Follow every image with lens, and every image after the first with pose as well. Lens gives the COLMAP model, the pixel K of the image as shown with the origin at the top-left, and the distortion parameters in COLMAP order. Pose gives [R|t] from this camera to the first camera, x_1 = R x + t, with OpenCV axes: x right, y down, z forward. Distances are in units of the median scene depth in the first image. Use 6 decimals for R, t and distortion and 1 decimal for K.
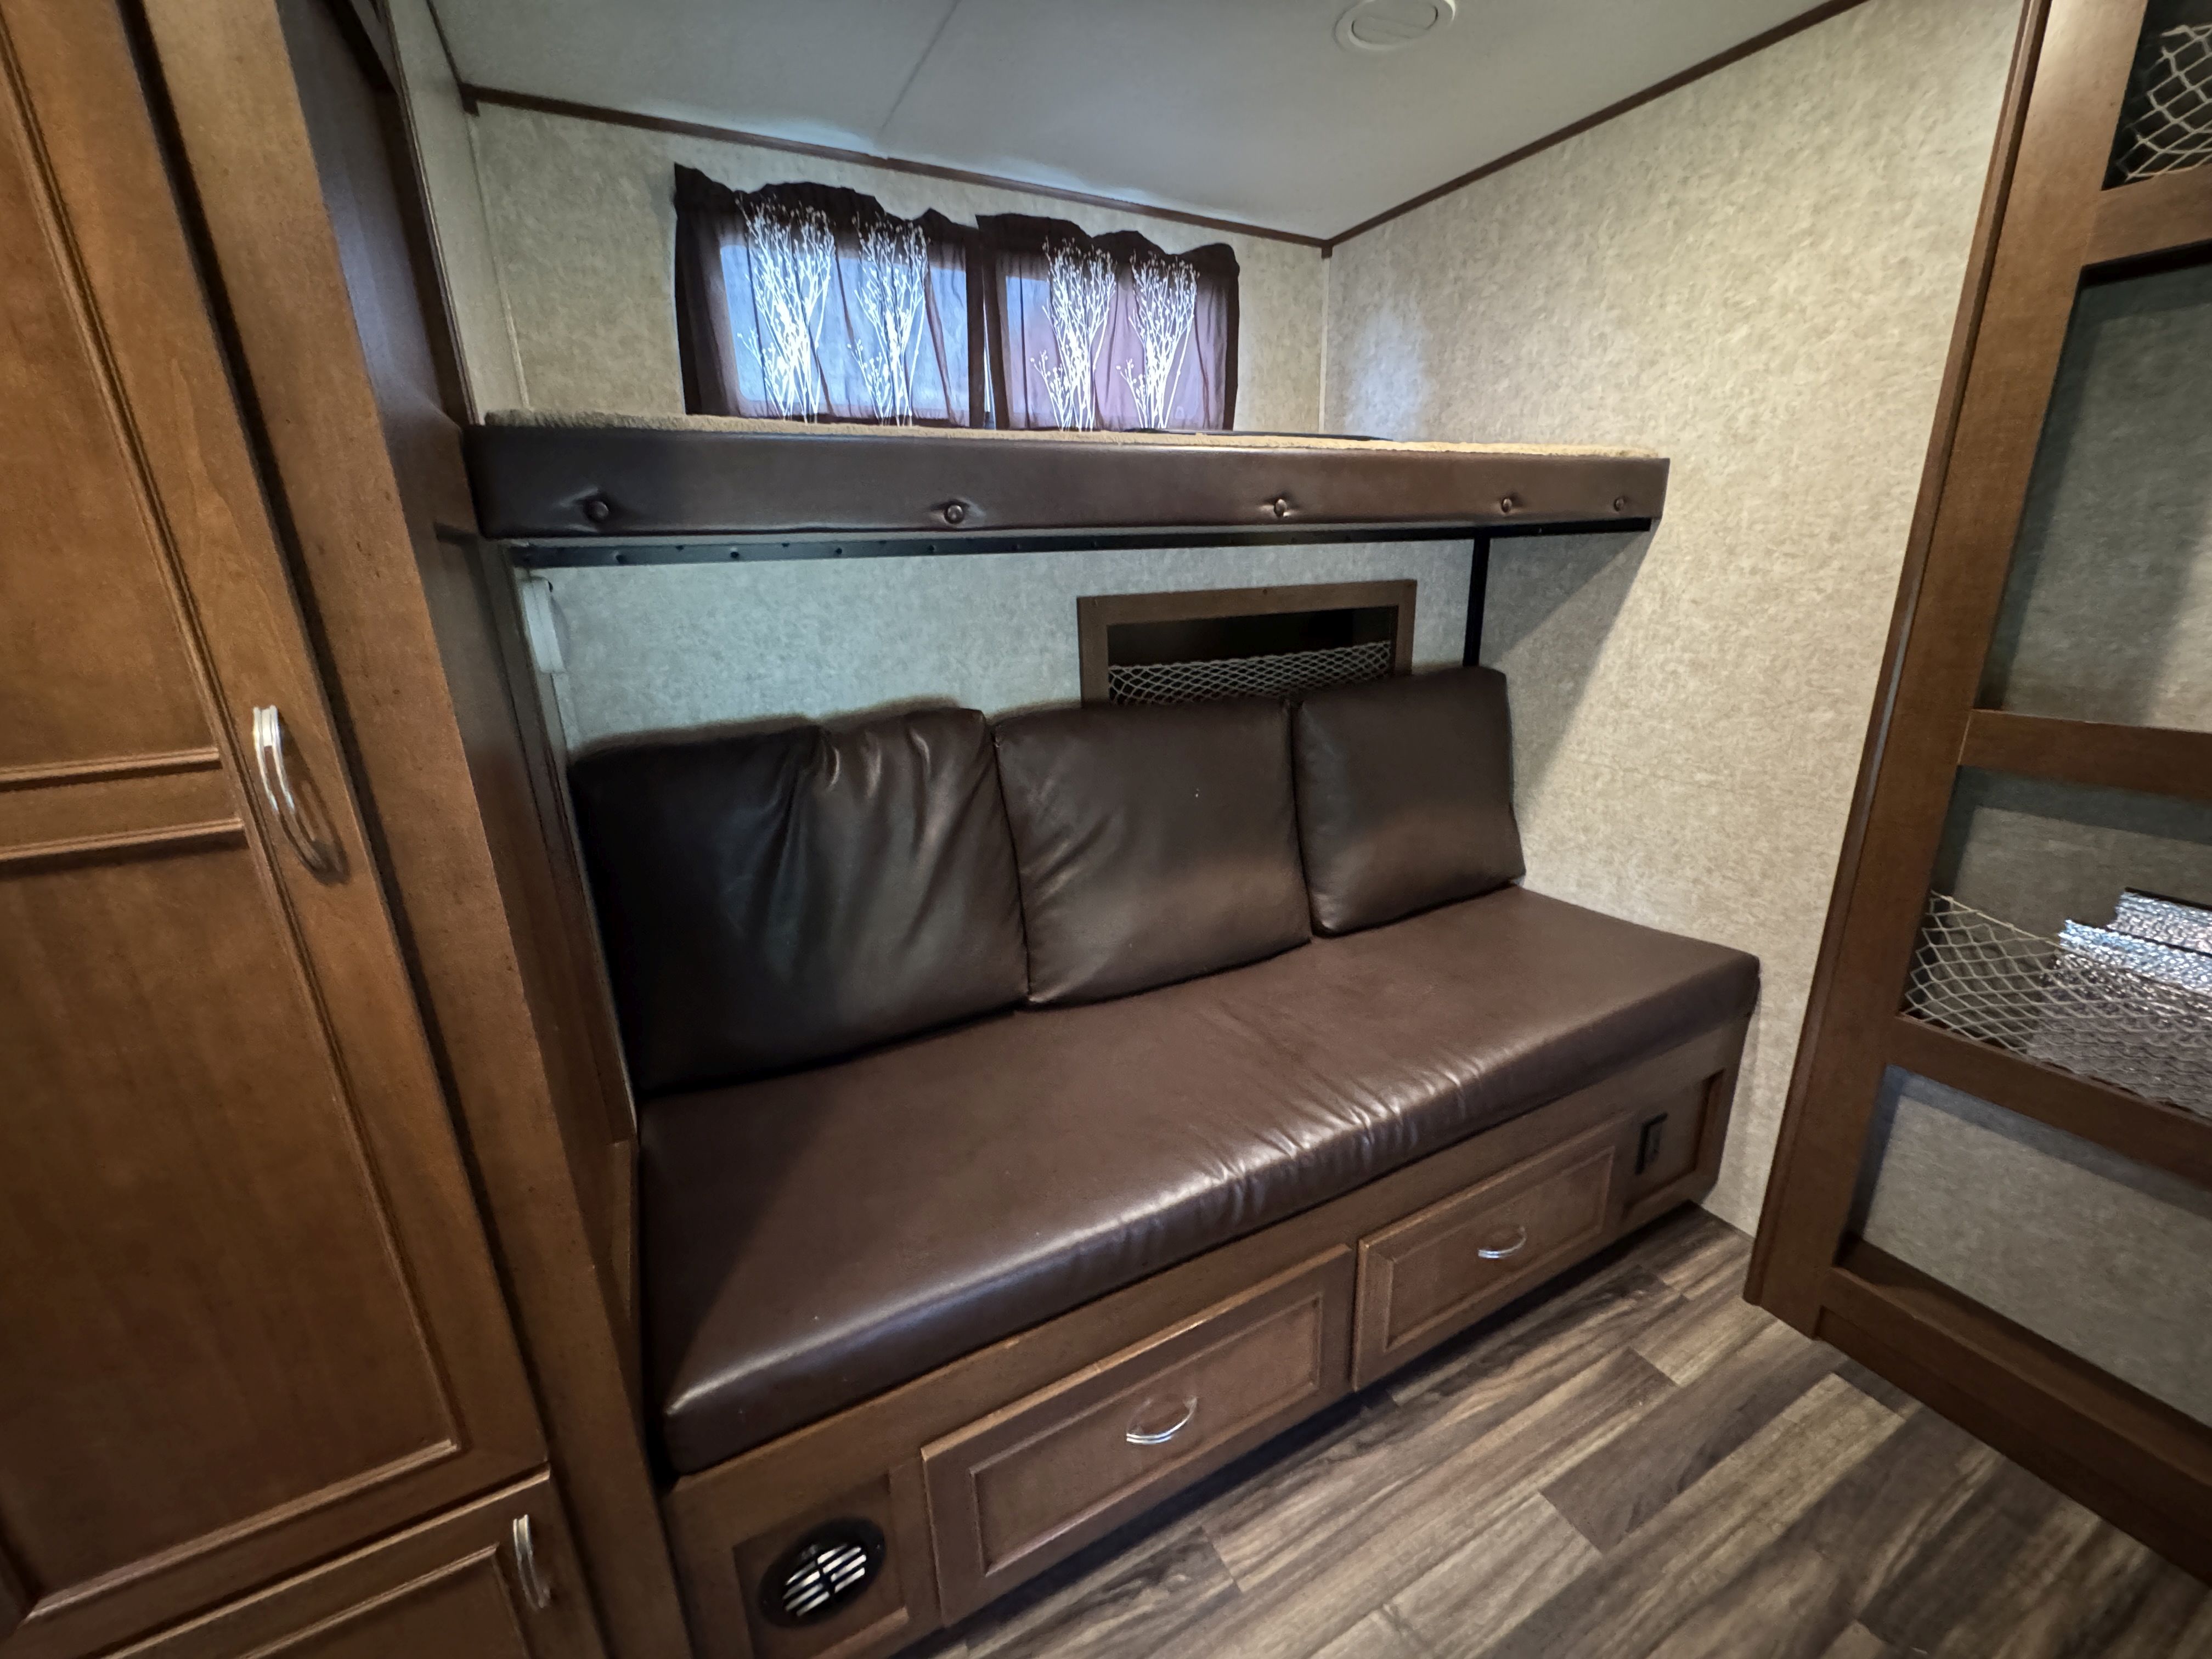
lens RADIAL K [[886.9, 0, 1106.0], [0, 886.9, 829.5], [0, 0, 1]] dist [-0.000686, 0.000480]
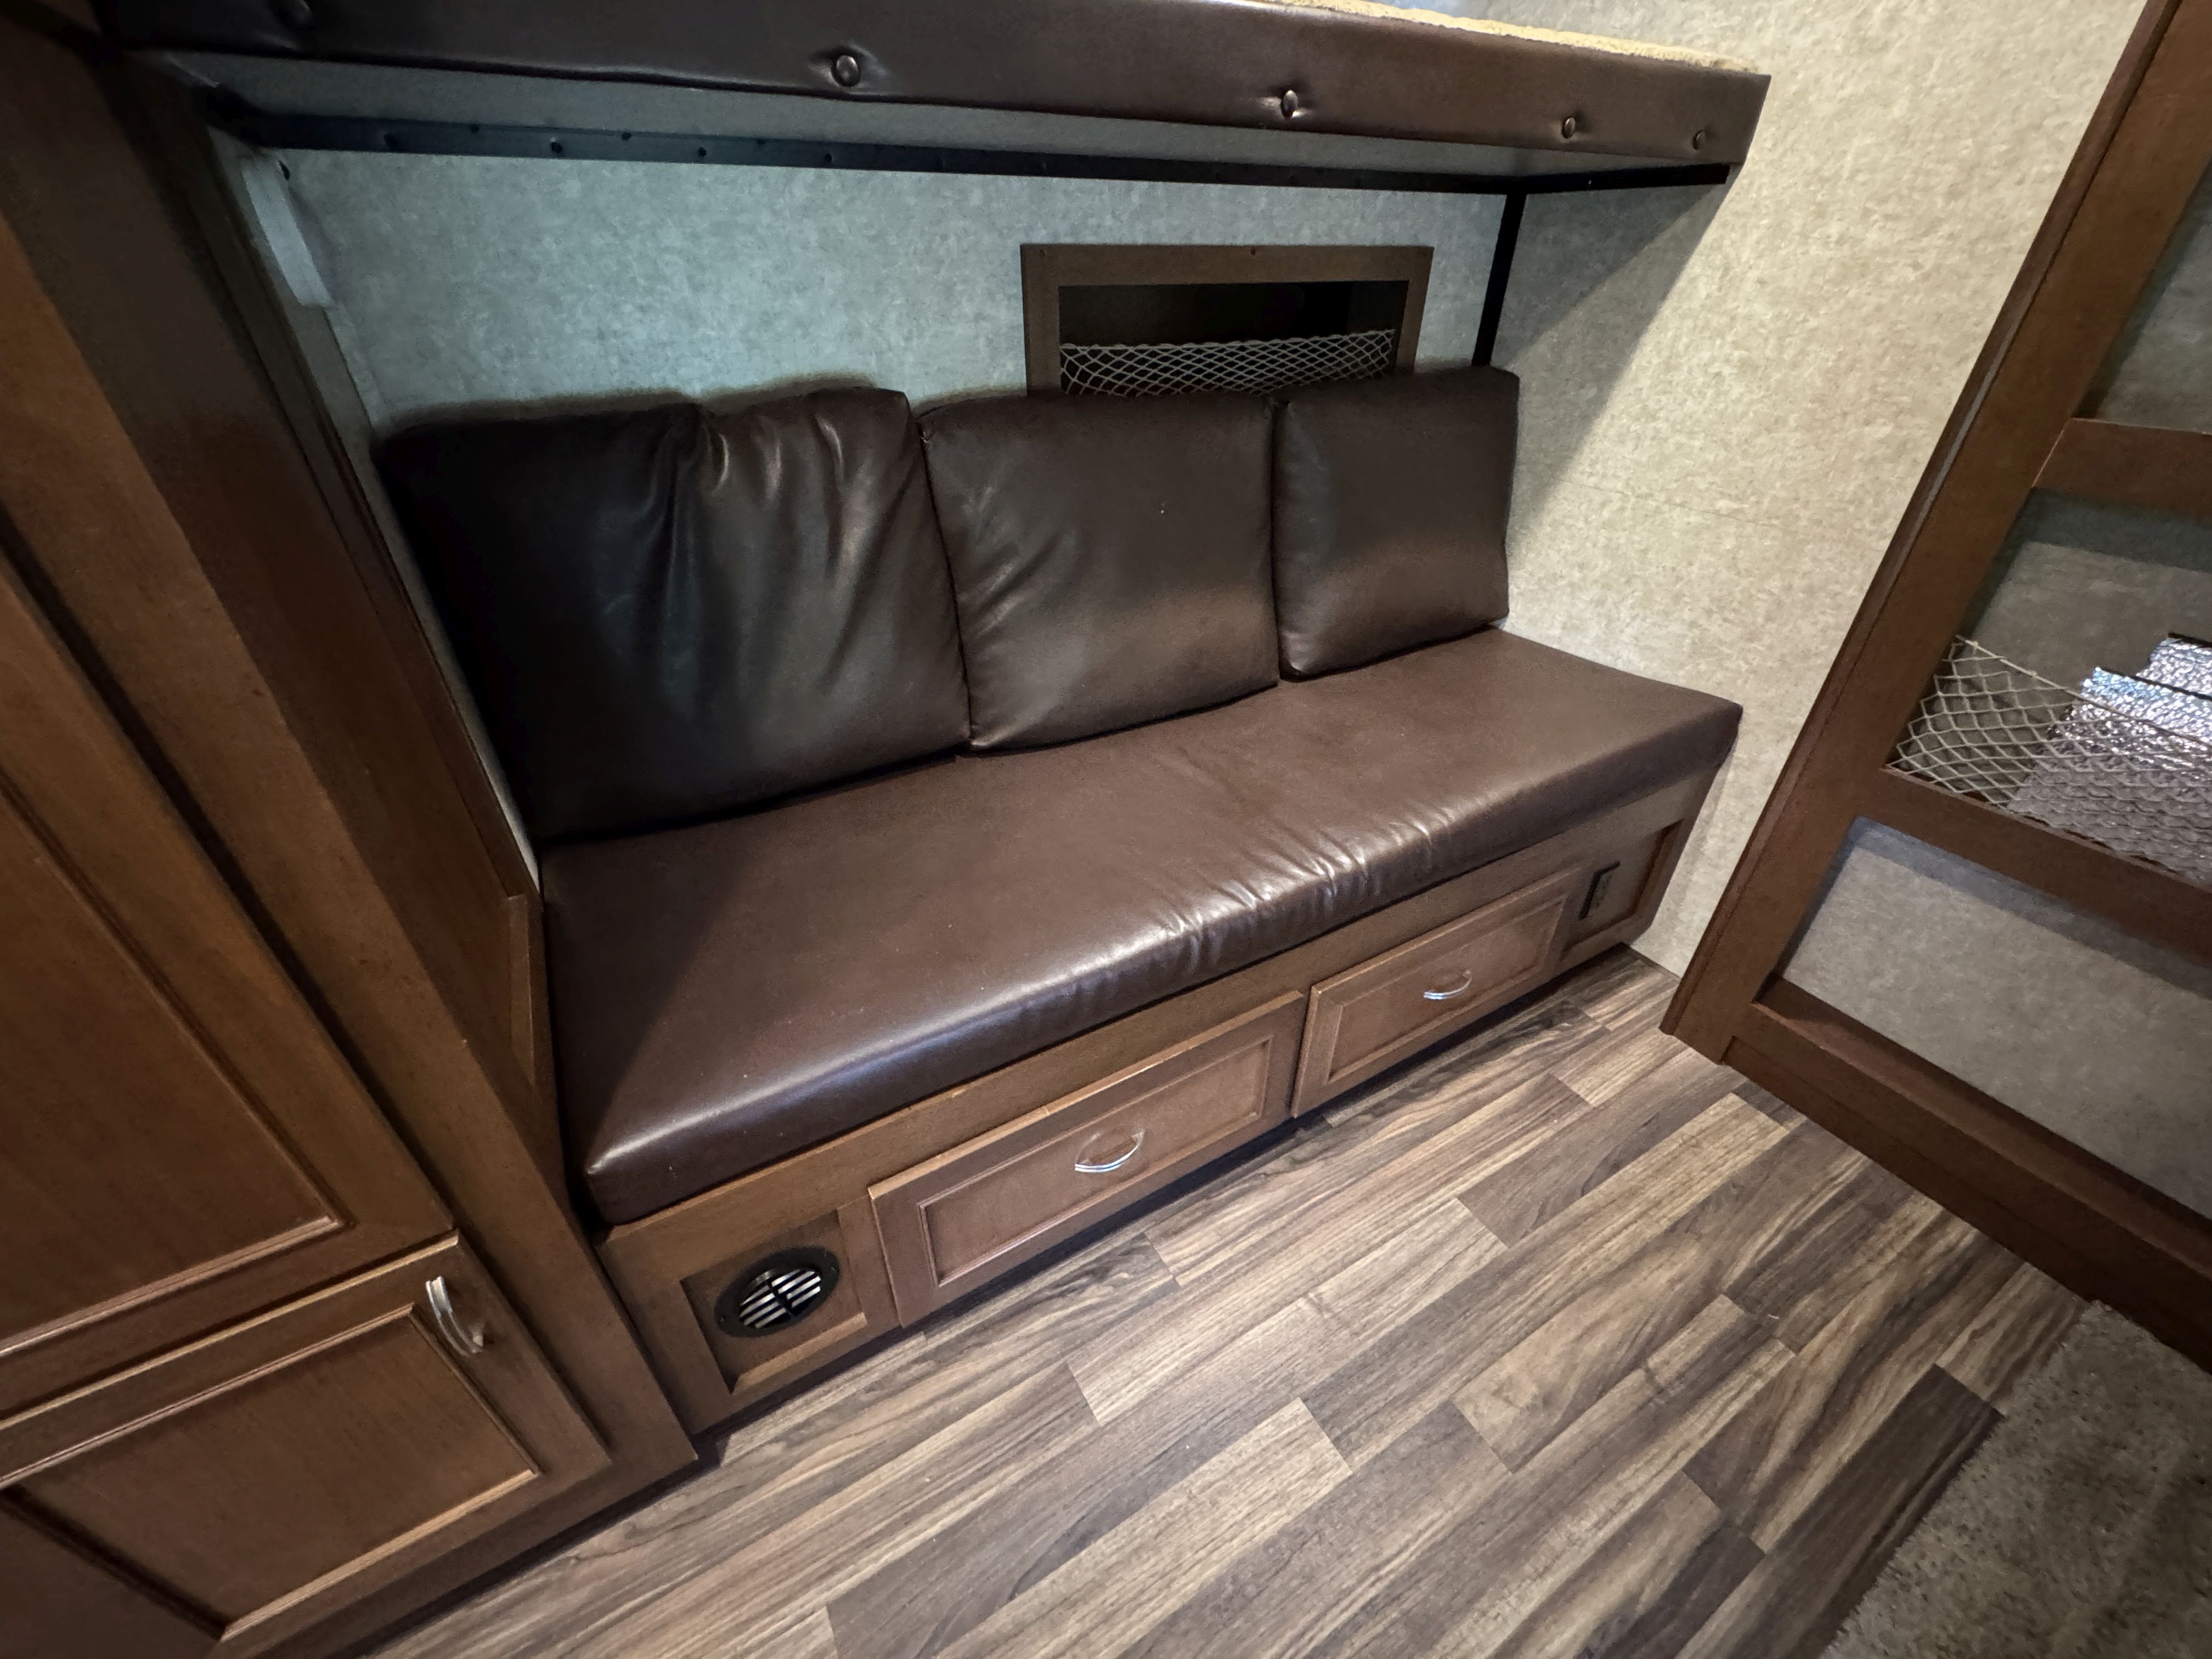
lens RADIAL K [[886.9, 0, 1106.0], [0, 886.9, 829.5], [0, 0, 1]] dist [-0.000686, 0.000480]
pose [[0.998314, 0.002916, 0.057965, -0.001215], [-0.018966, 0.960294, 0.278344, 0.021972], [-0.054852, -0.278974, 0.958731, 0.101758]]
